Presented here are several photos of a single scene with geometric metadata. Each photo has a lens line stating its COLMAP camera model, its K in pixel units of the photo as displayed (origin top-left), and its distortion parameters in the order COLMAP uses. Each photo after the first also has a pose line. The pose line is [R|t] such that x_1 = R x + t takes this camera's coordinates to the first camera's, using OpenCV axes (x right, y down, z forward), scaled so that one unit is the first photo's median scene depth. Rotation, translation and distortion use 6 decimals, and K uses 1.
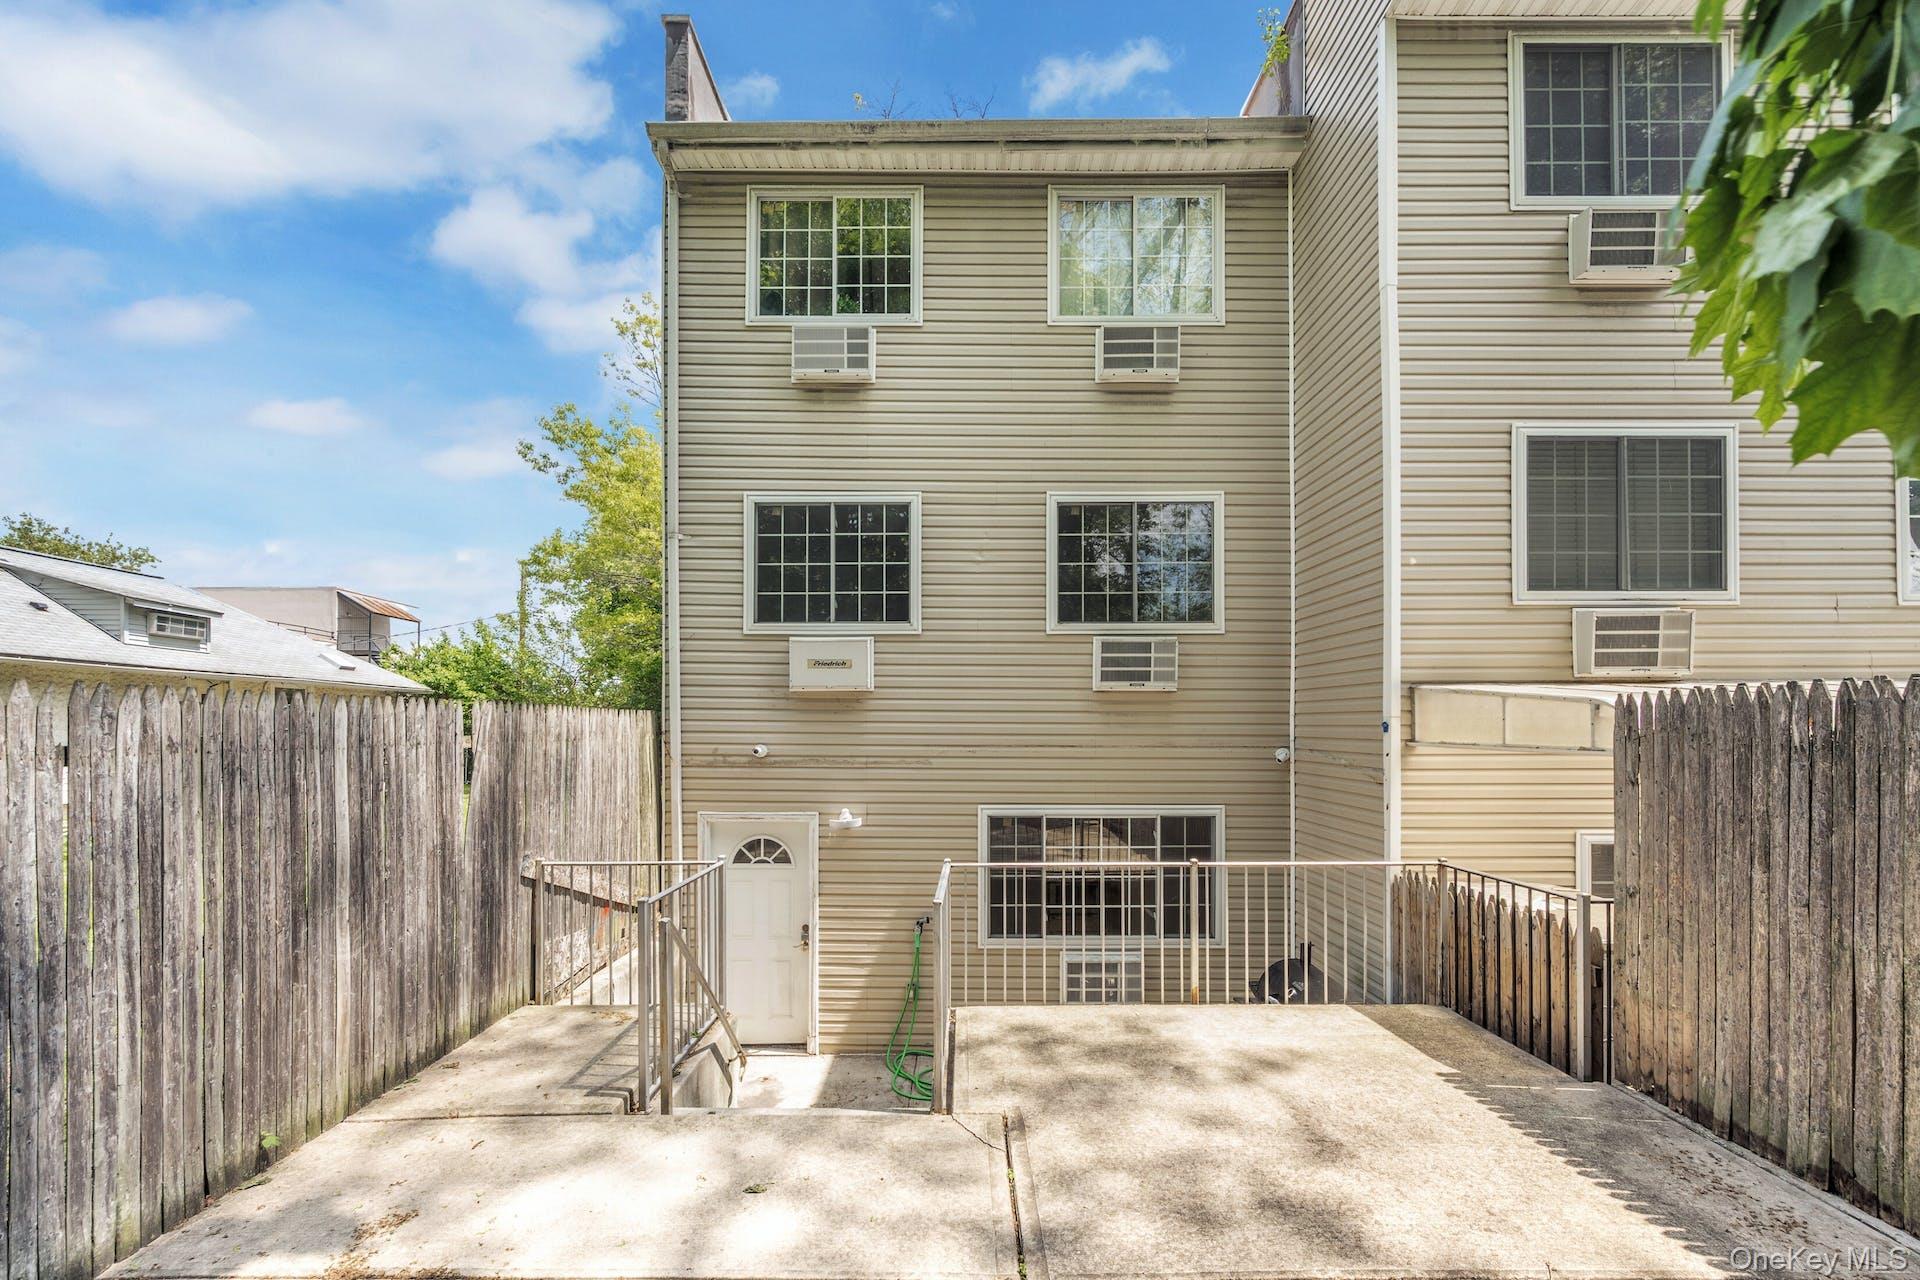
lens RADIAL K [[784.4, 0, 962.5], [0, 784.4, 720.5], [0, 0, 1]] dist [0.000526, -0.000222]
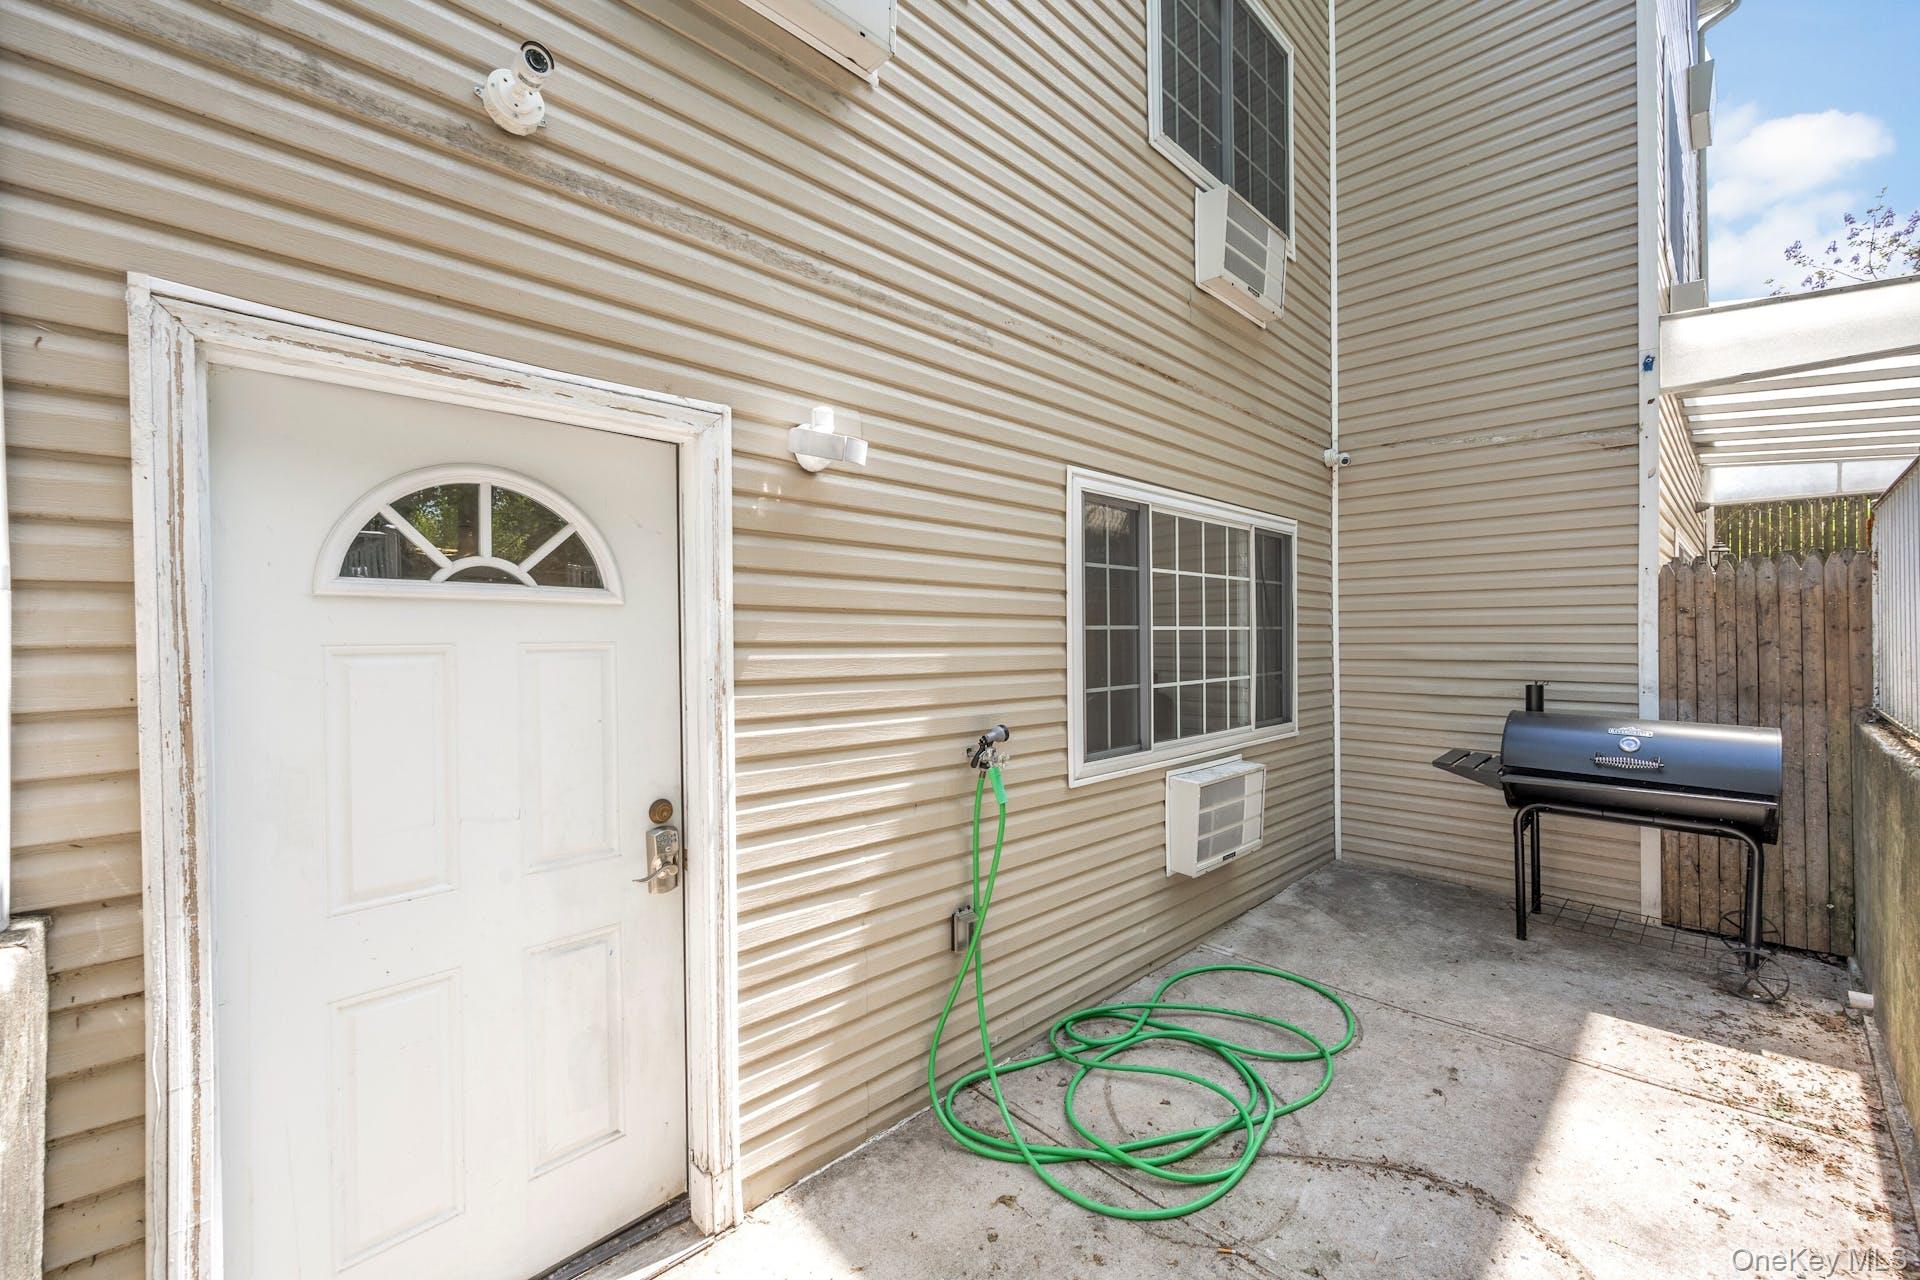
lens RADIAL K [[772.8, 0, 960.0], [0, 772.8, 640.0], [0, 0, 1]] dist [0.001654, 0.000143]
pose [[0.718800, -0.008590, 0.695164, -0.328343], [0.001426, 0.999940, 0.010882, 0.203938], [-0.695216, -0.006831, 0.718769, 0.737520]]
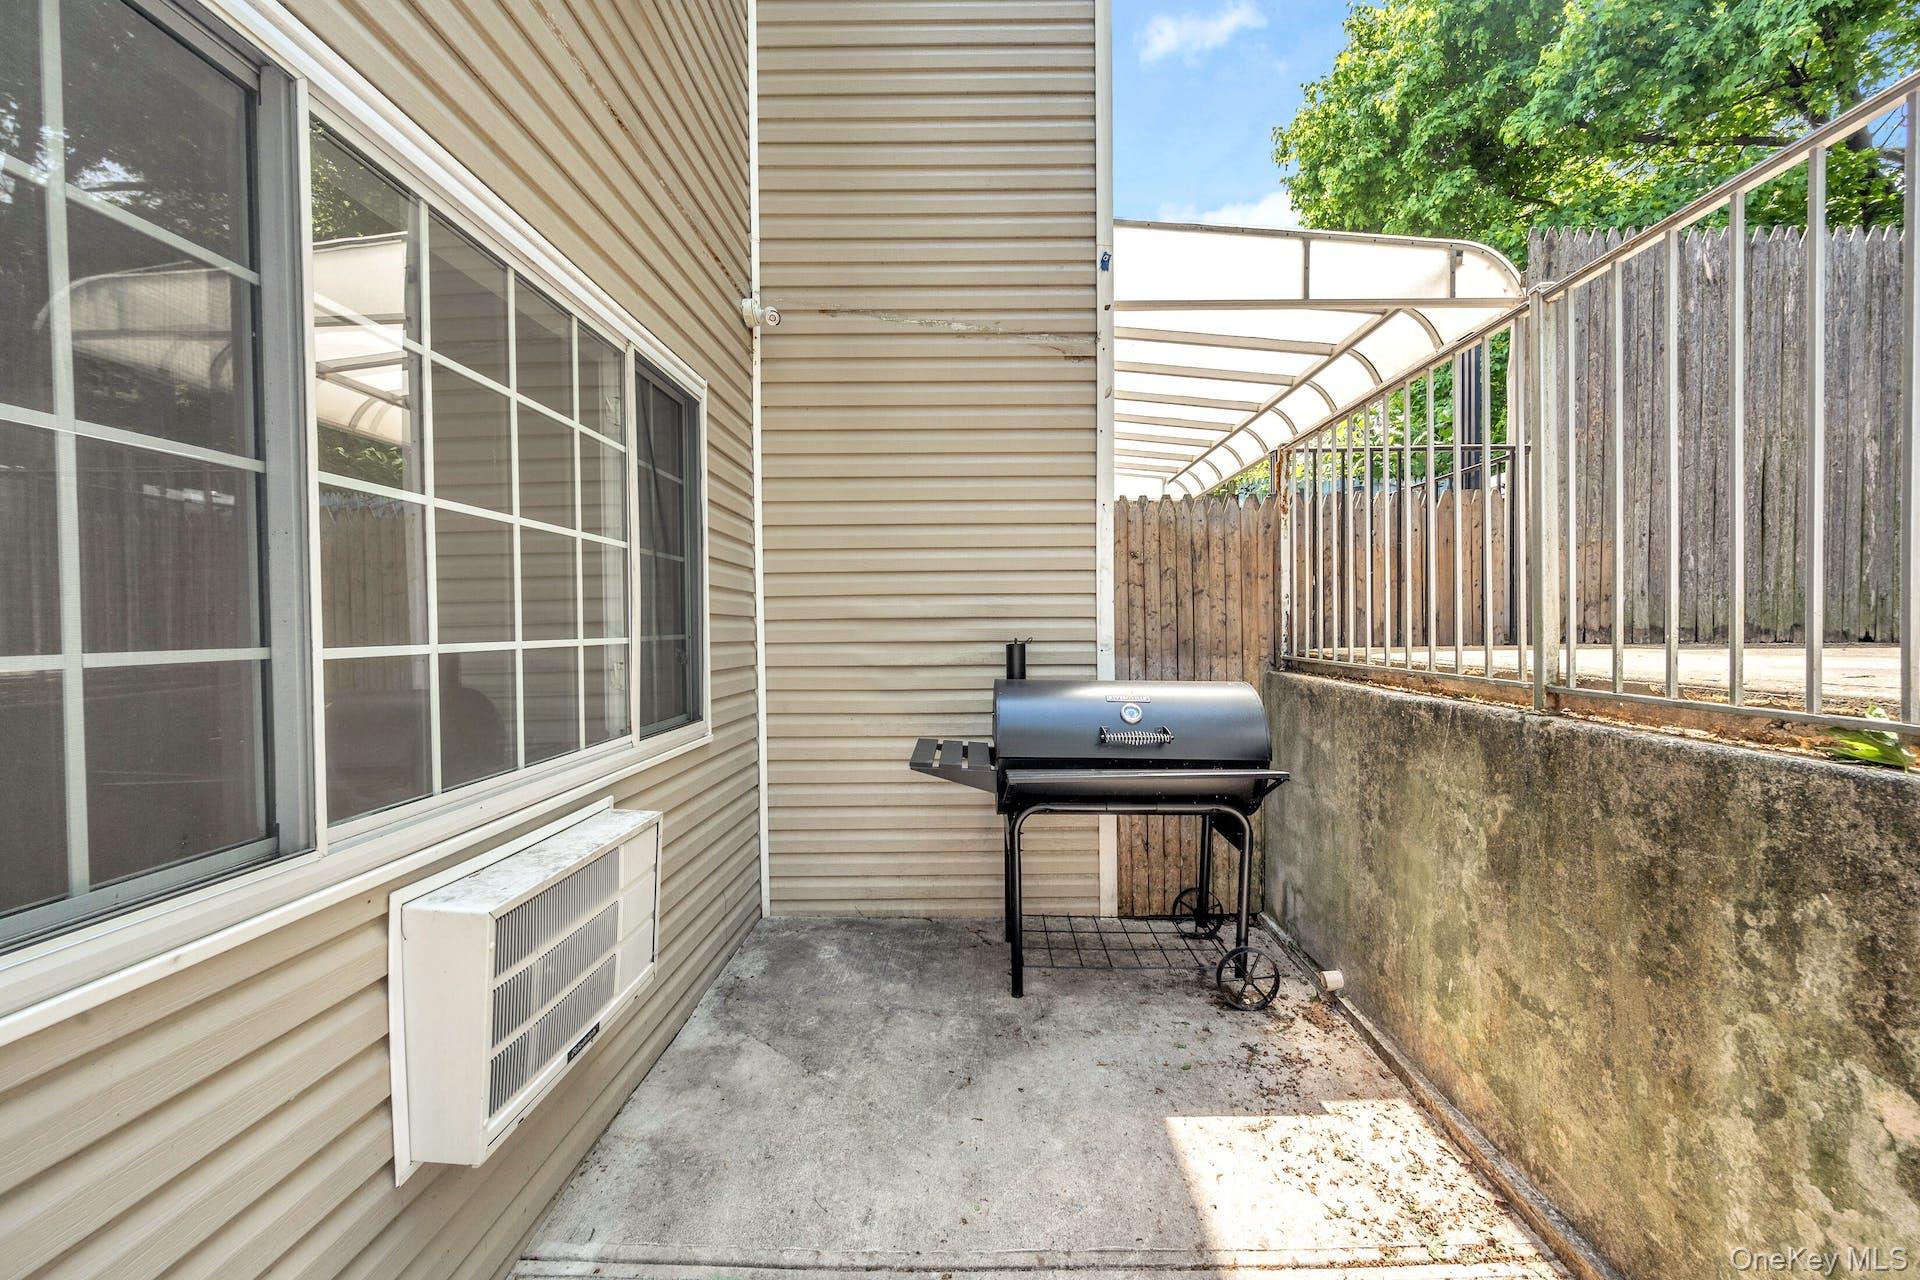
lens RADIAL K [[758.3, 0, 962.2], [0, 758.3, 635.4], [0, 0, 1]] dist [-0.000465, -0.000230]
pose [[0.029916, -0.012288, 0.999477, -0.049708], [0.002346, 0.999923, 0.012224, 0.233736], [-0.999550, 0.001979, 0.029943, 0.869179]]
